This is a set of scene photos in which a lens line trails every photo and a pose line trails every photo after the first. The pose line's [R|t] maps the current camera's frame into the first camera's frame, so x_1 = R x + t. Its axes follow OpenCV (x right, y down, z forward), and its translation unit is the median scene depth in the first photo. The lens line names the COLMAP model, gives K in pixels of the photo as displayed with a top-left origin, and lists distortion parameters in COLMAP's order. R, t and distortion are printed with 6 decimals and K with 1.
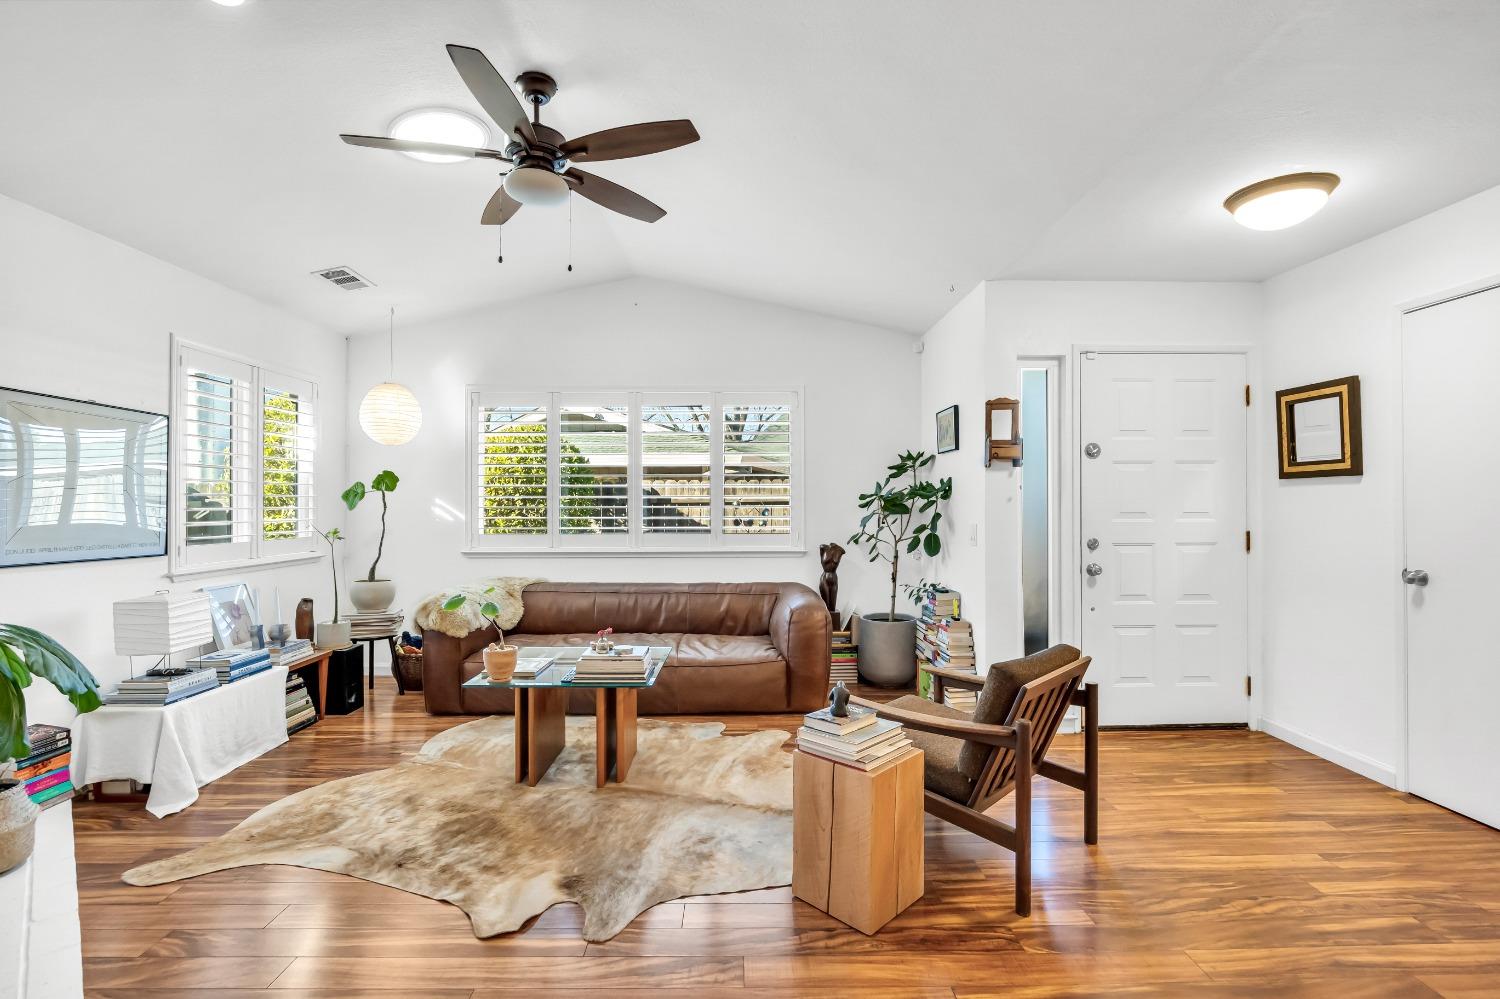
lens RADIAL K [[692.6, 0, 753.3], [0, 692.6, 502.4], [0, 0, 1]] dist [-0.010452, -0.000042]
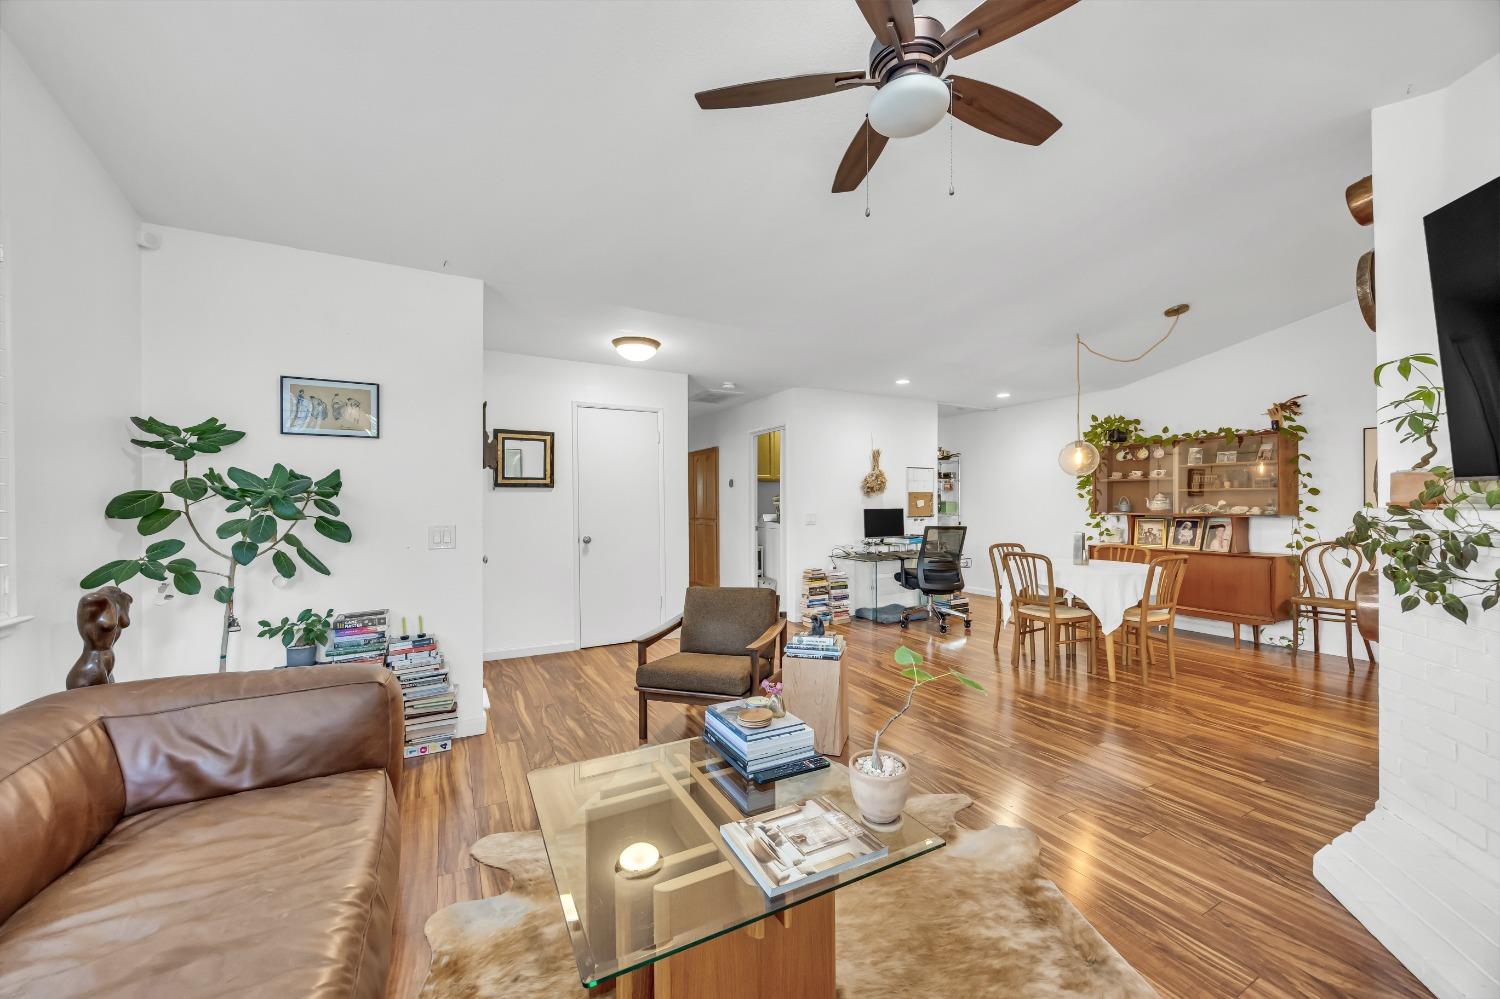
lens RADIAL K [[565.5, 0, 747.6], [0, 565.5, 503.6], [0, 0, 1]] dist [-0.004135, 0.000458]
pose [[-0.454555, 0.000074, 0.890719, -0.653038], [0.000512, 1.000000, 0.000178, 0.002560], [-0.890719, 0.000536, -0.454555, 1.179863]]
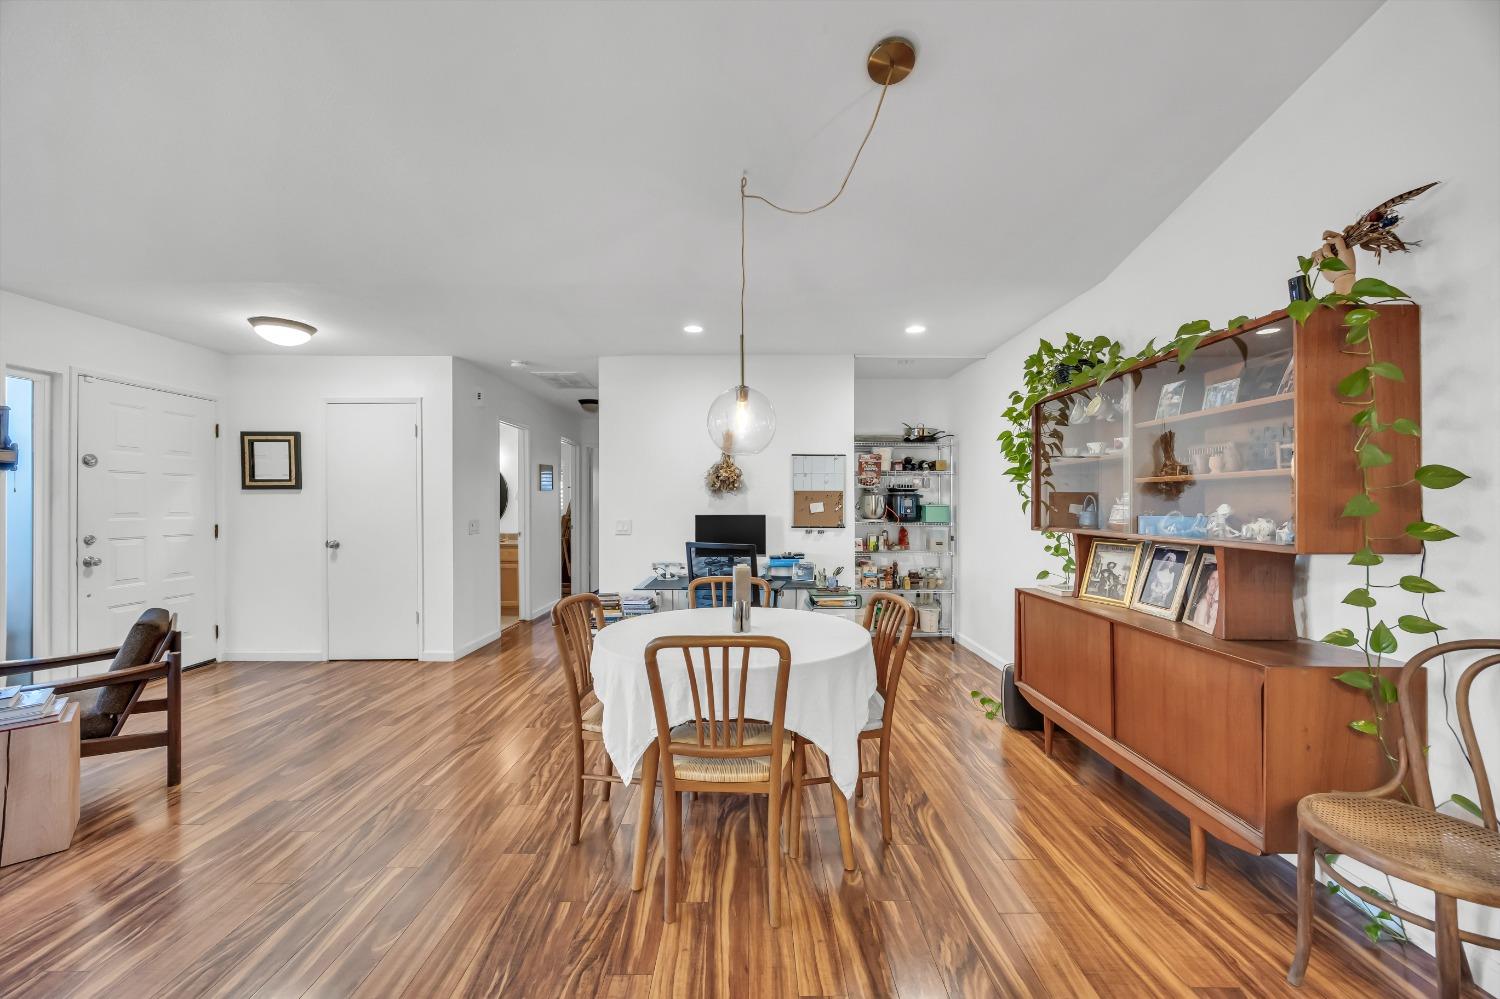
lens RADIAL K [[565.5, 0, 749.3], [0, 565.5, 501.1], [0, 0, 1]] dist [-0.004135, 0.000458]
pose [[0.020548, 0.006177, 0.999770, -0.505709], [-0.002387, 0.999978, -0.006129, -0.003318], [-0.999786, -0.002261, 0.020562, -0.161710]]
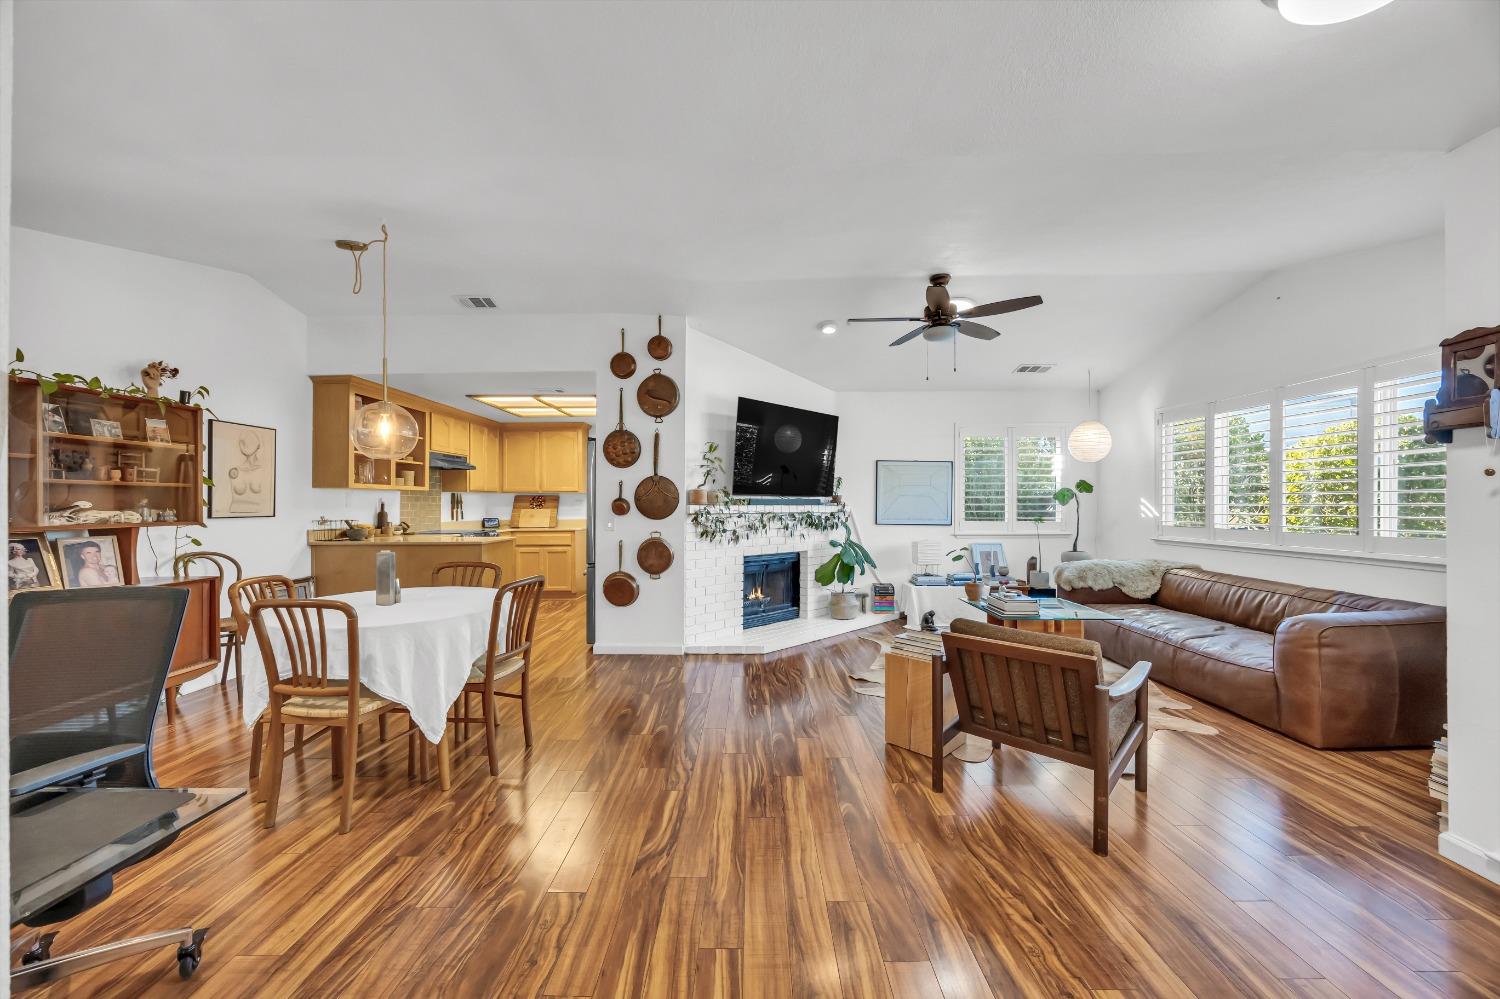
lens RADIAL K [[565.5, 0, 749.1], [0, 565.5, 503.3], [0, 0, 1]] dist [-0.004135, 0.000458]
pose [[-0.027403, 0.000047, -0.999624, 1.003465], [0.004502, 0.999990, -0.000076, 0.003362], [0.999614, -0.004502, -0.027403, 0.417451]]
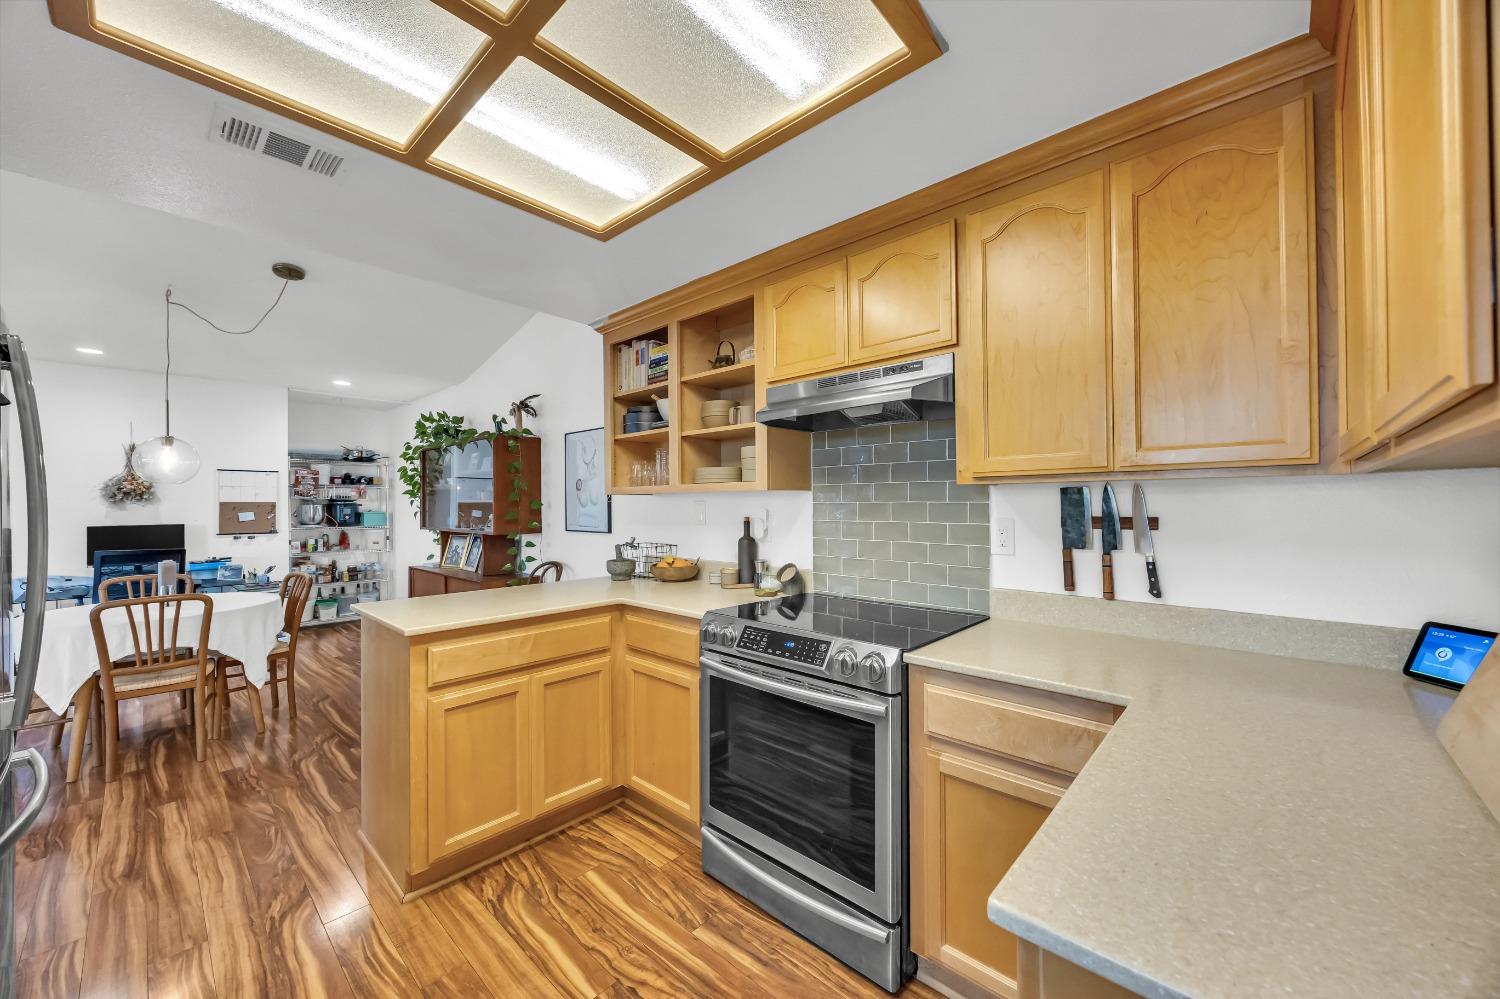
lens RADIAL K [[565.5, 0, 744.3], [0, 565.5, 501.8], [0, 0, 1]] dist [-0.004135, 0.000458]
pose [[-0.718854, 0.006298, 0.695132, -1.226737], [0.004174, 0.999980, -0.004743, -0.024724], [-0.695148, -0.000508, -0.718866, -0.131644]]
